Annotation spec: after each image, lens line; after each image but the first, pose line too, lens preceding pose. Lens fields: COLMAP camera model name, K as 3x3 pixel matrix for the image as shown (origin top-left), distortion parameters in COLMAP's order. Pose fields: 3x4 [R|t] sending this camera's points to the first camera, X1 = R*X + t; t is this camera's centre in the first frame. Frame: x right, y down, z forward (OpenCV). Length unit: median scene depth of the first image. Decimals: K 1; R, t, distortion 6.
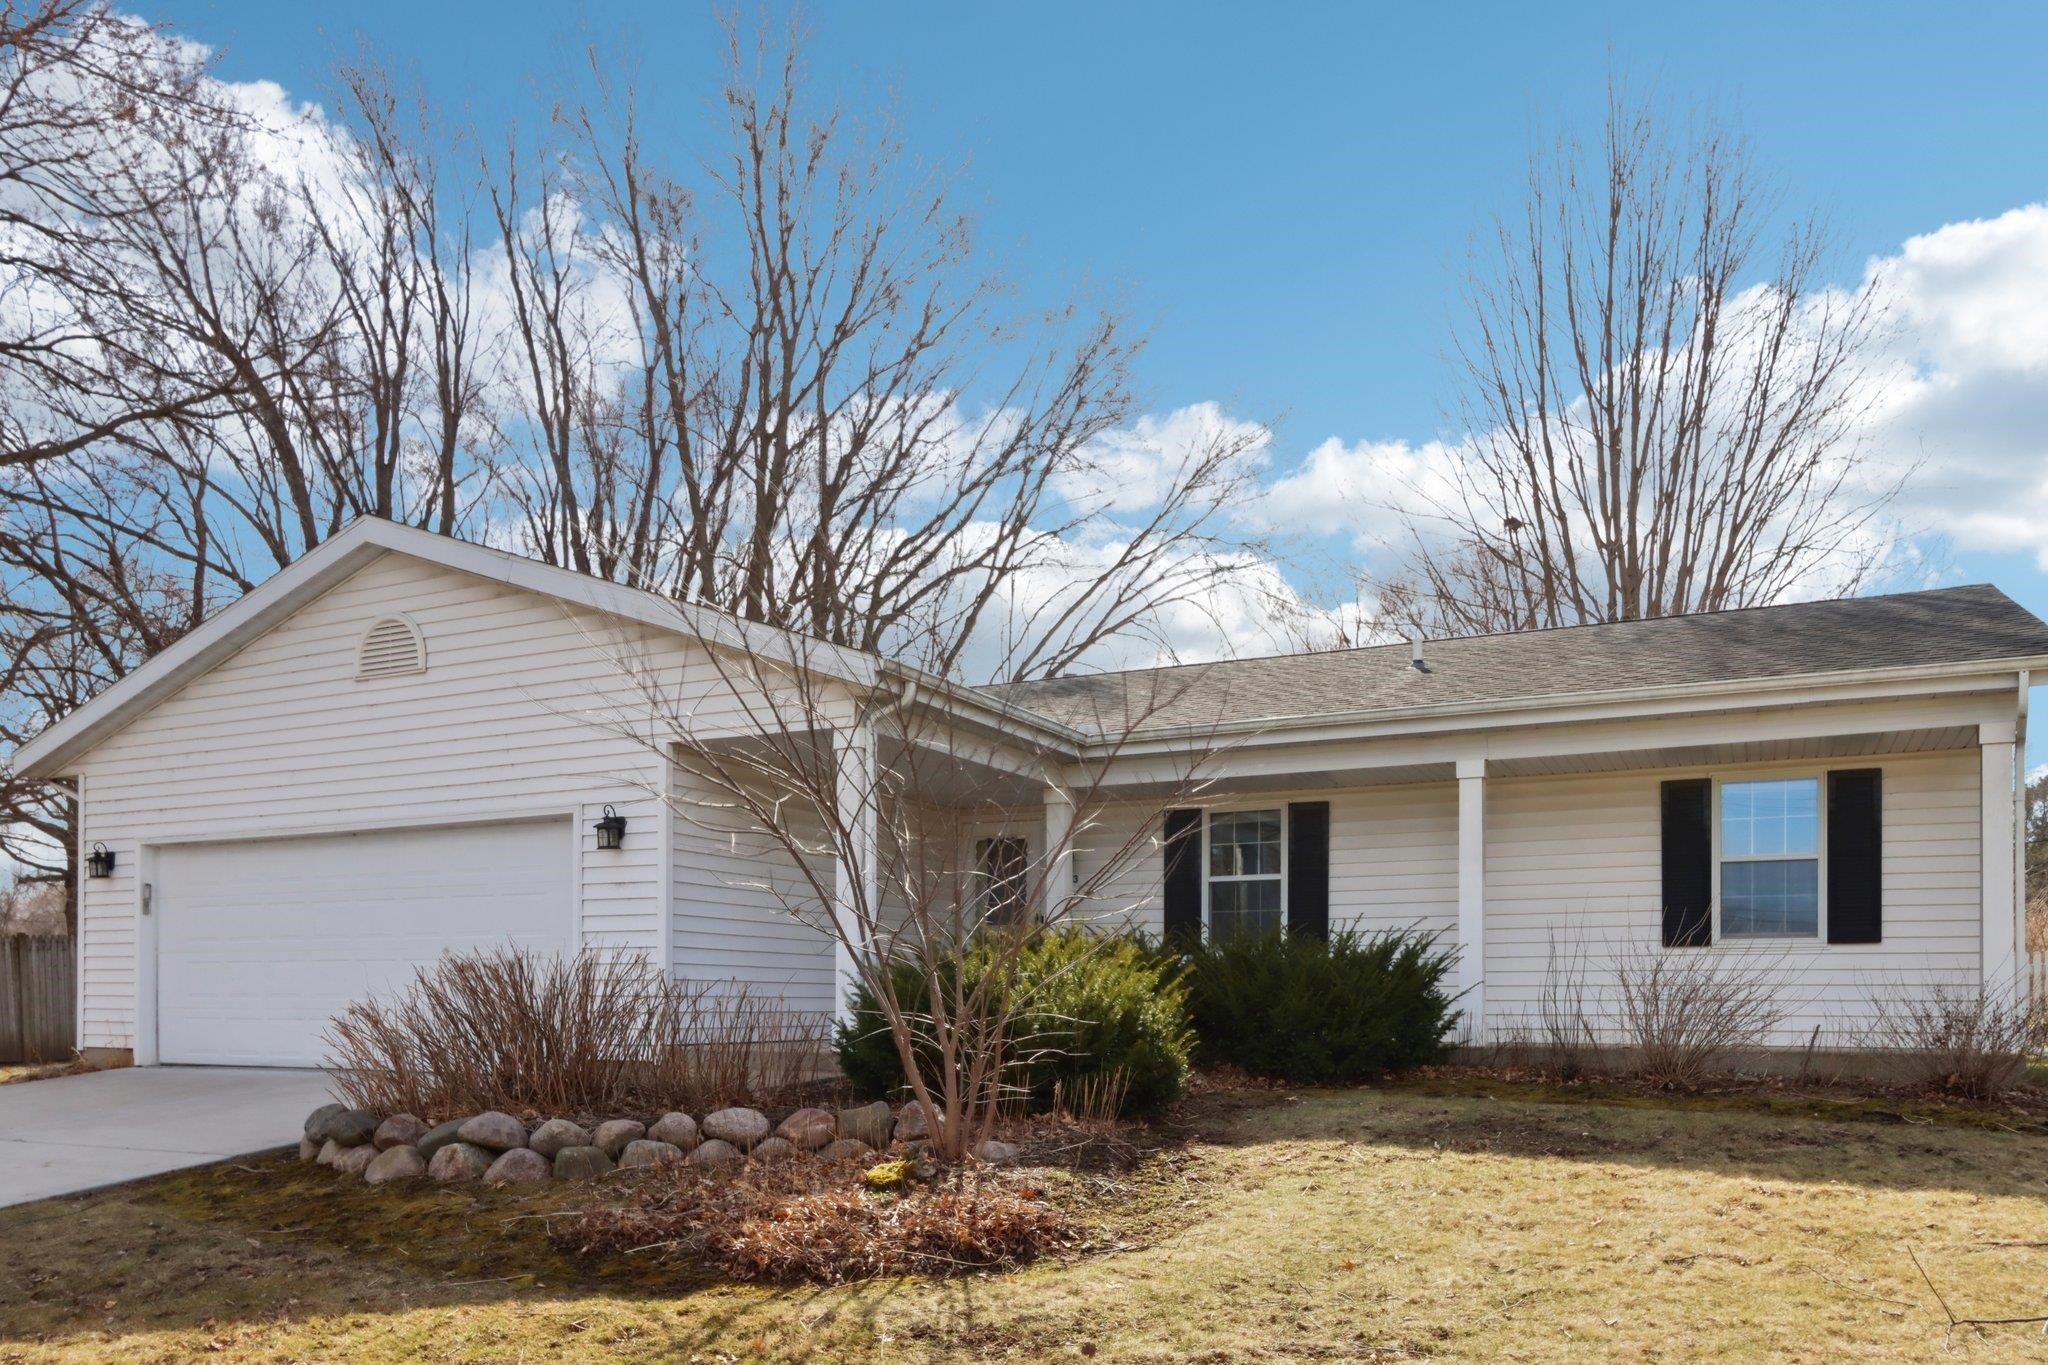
lens RADIAL K [[1444.8, 0, 1092.8], [0, 1444.8, 677.1], [0, 0, 1]] dist [-0.017768, -0.001105]
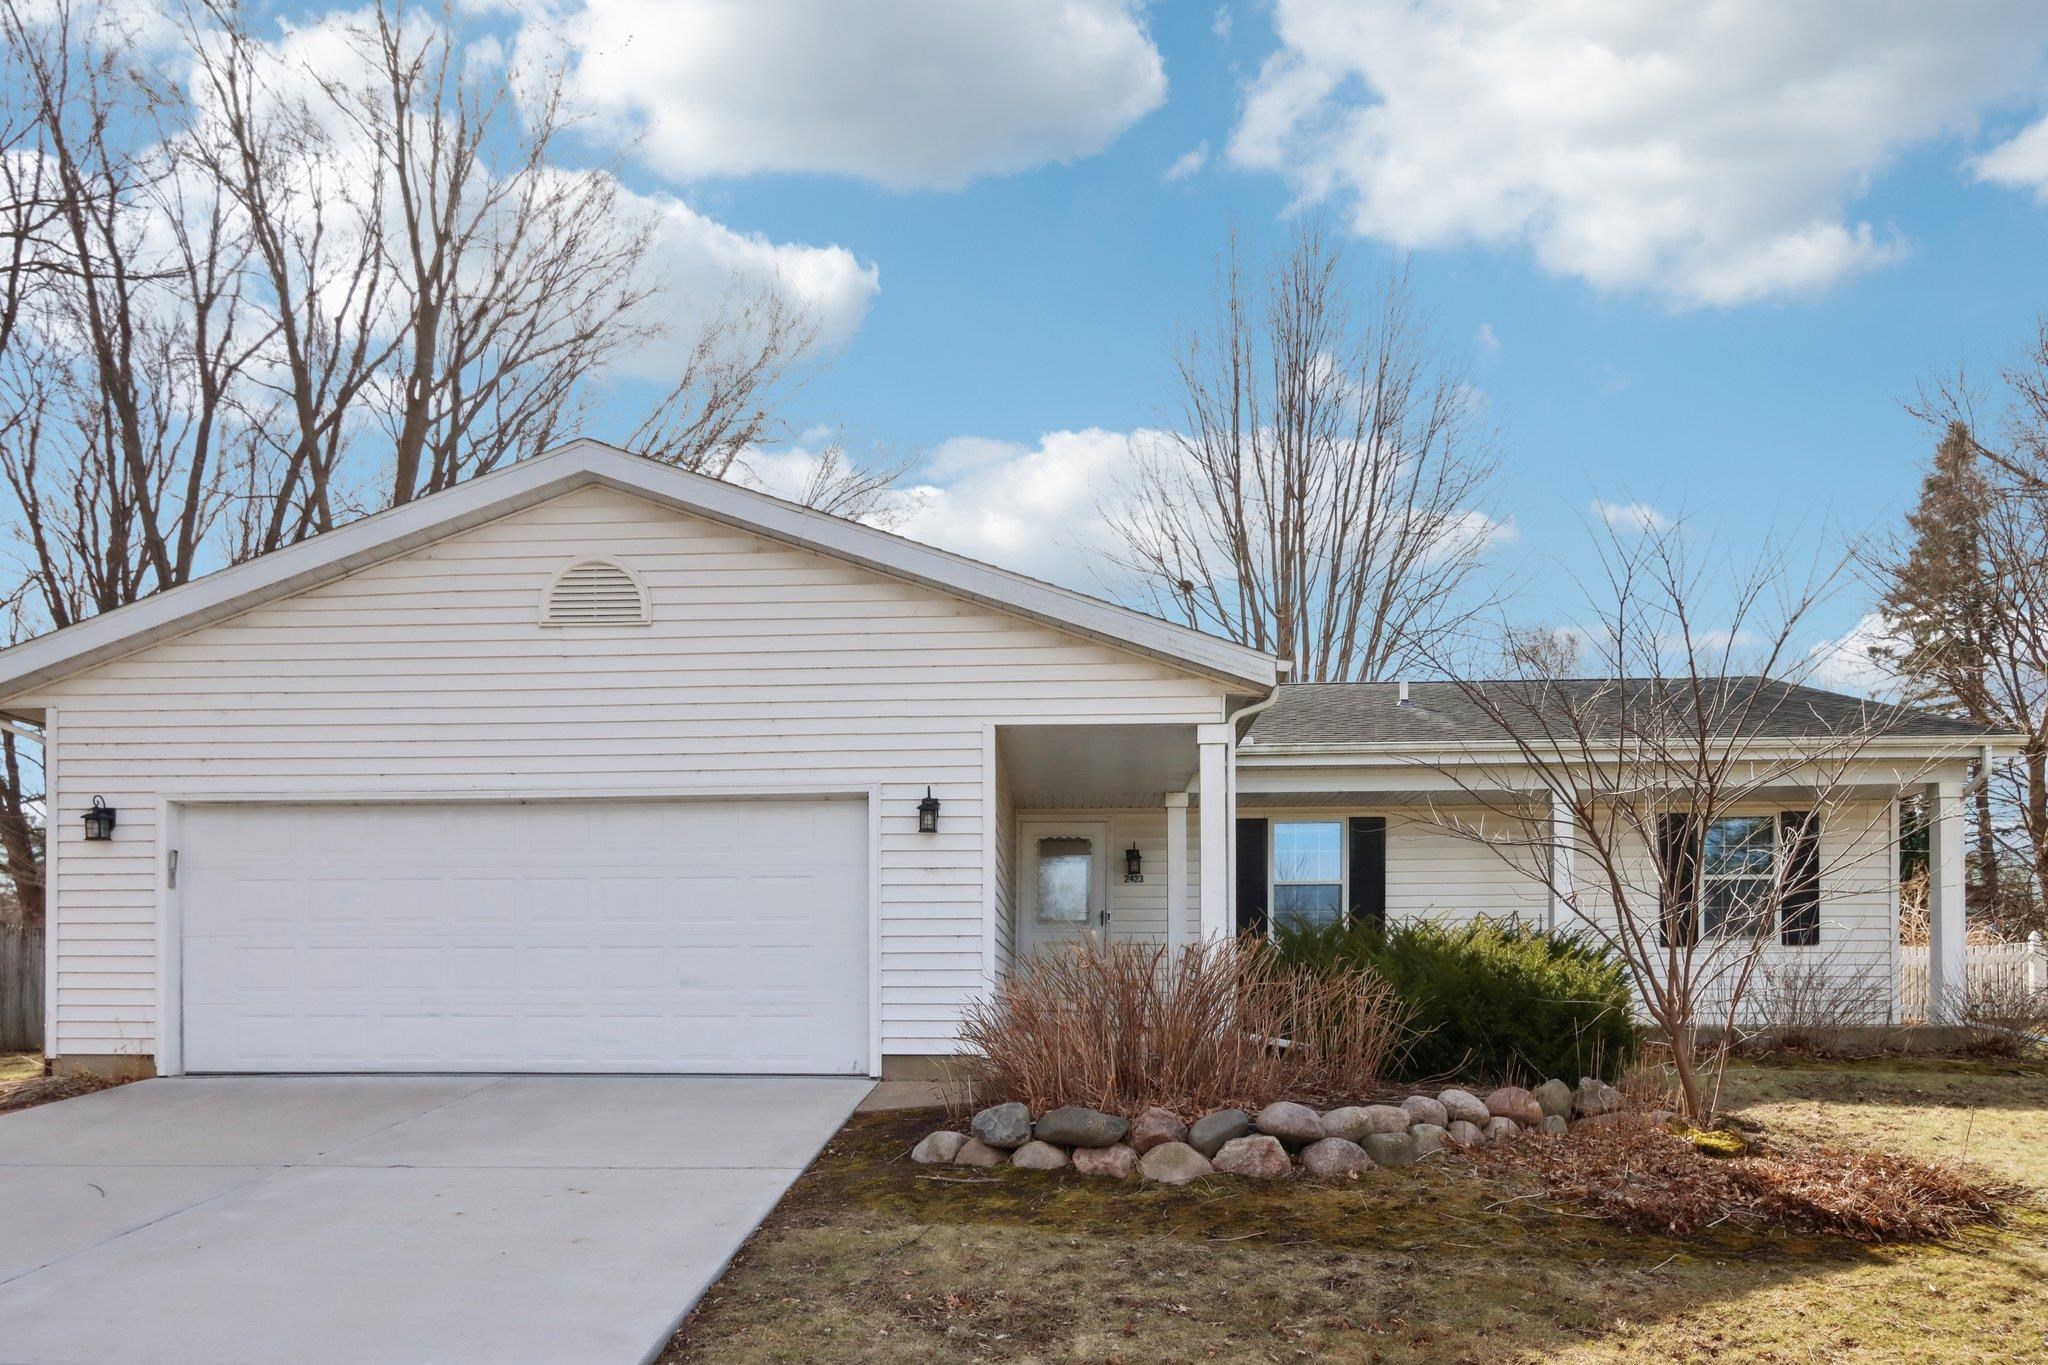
lens RADIAL K [[1289.4, 0, 1024.0], [0, 1289.4, 682.5], [0, 0, 1]] dist [-0.009822, -0.000706]
pose [[0.927772, 0.086438, 0.362998, -0.493090], [-0.077736, 0.996229, -0.038543, 0.041679], [-0.364961, 0.007541, 0.930992, 0.152883]]
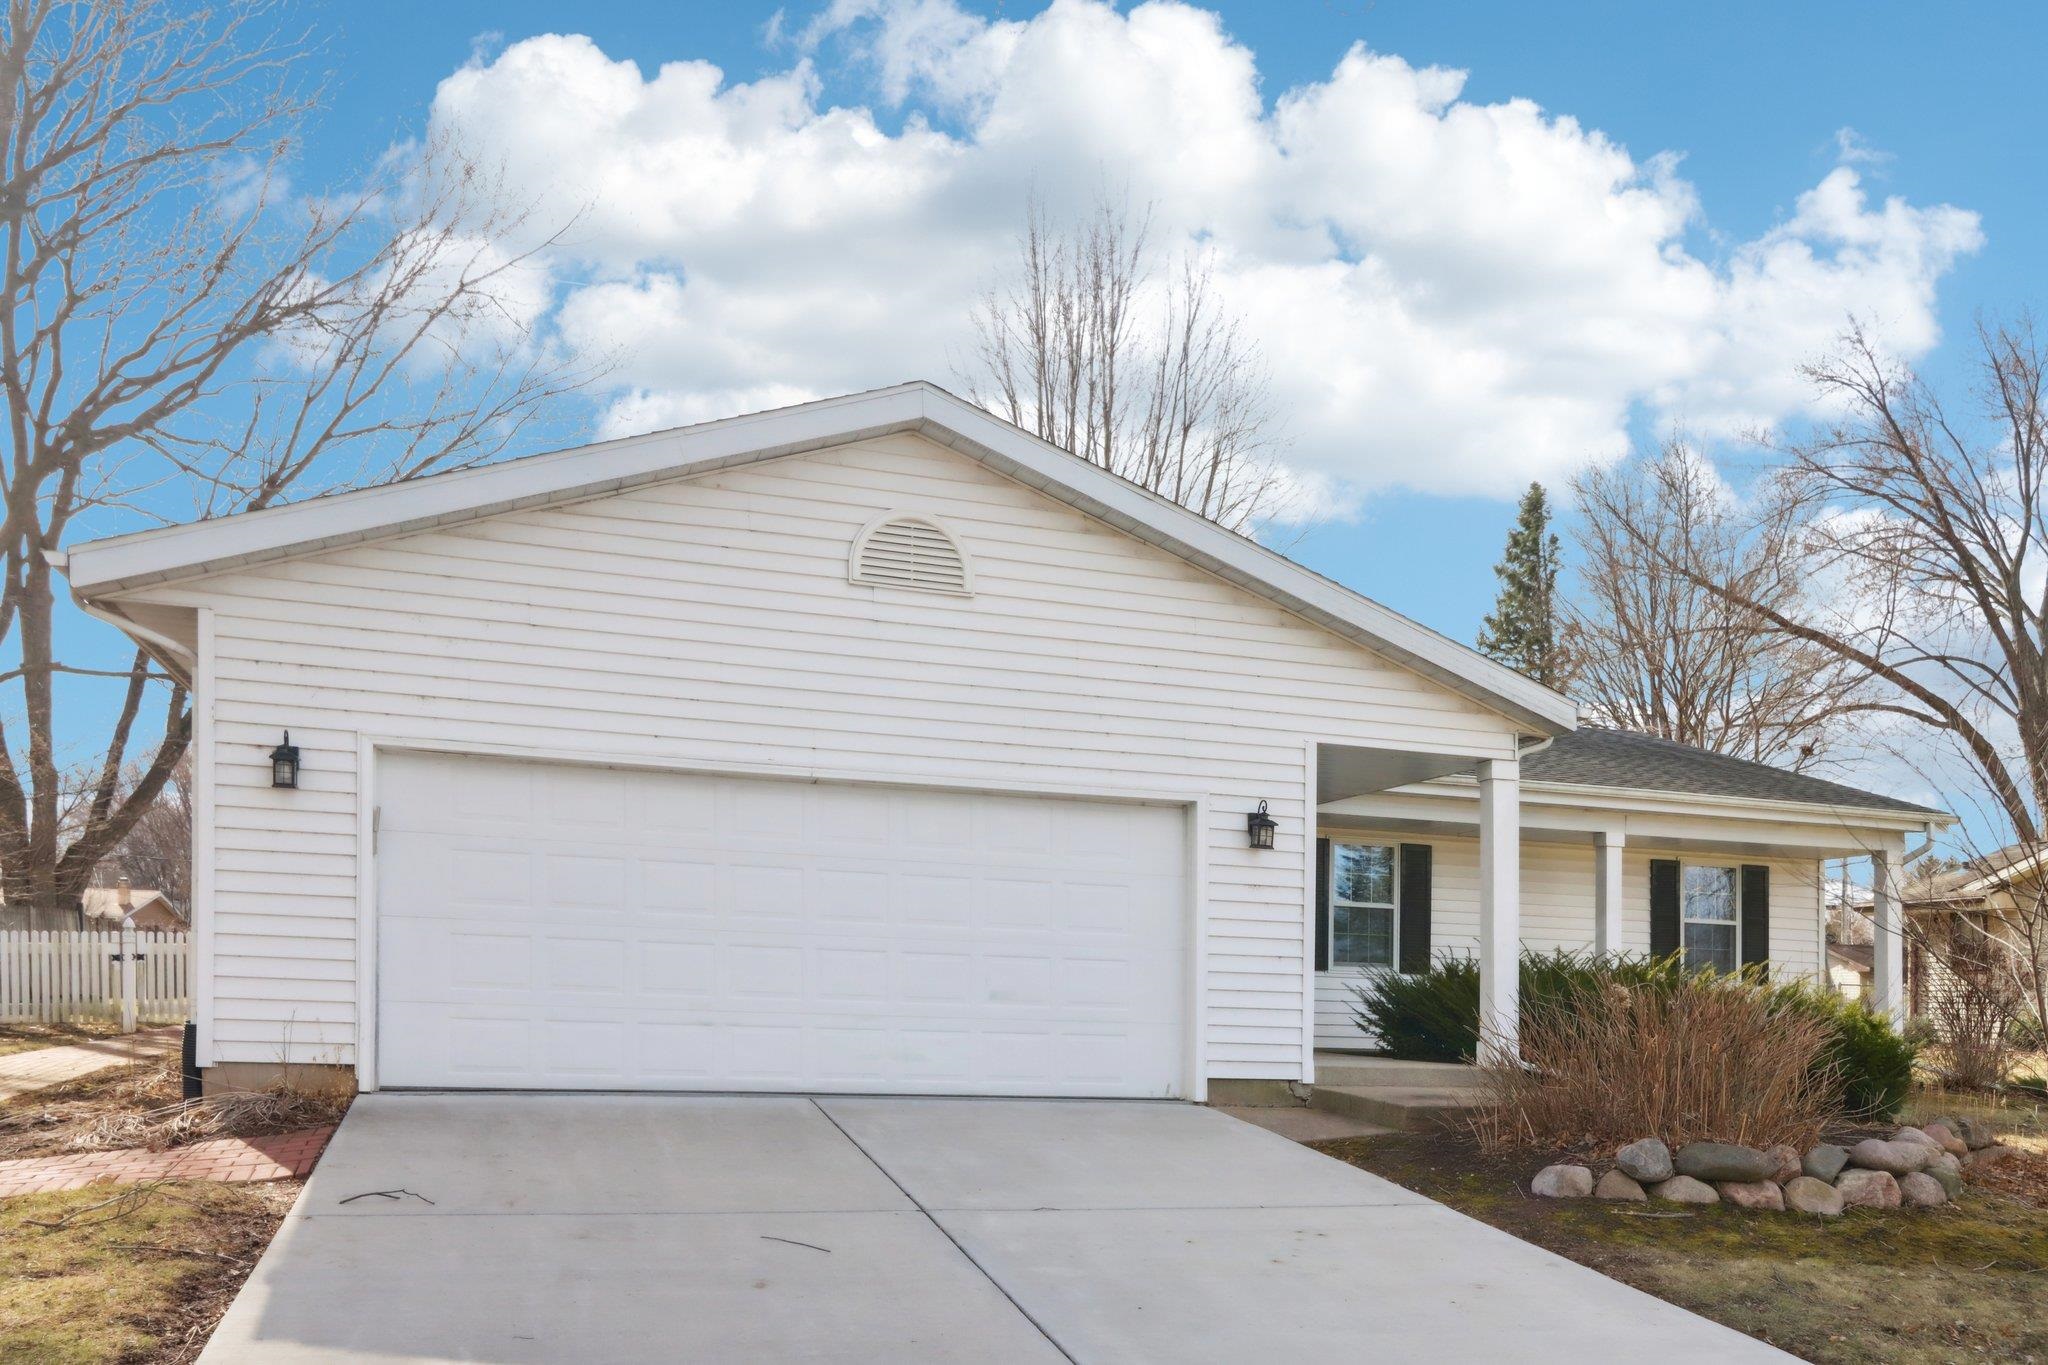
lens RADIAL K [[1410.2, 0, 1008.0], [0, 1410.2, 630.2], [0, 0, 1]] dist [-0.008811, 0.005003]
pose [[0.758878, 0.187501, 0.623657, -0.866755], [-0.169900, 0.981493, -0.088346, 0.075327], [-0.628680, -0.038916, 0.776690, 0.337560]]
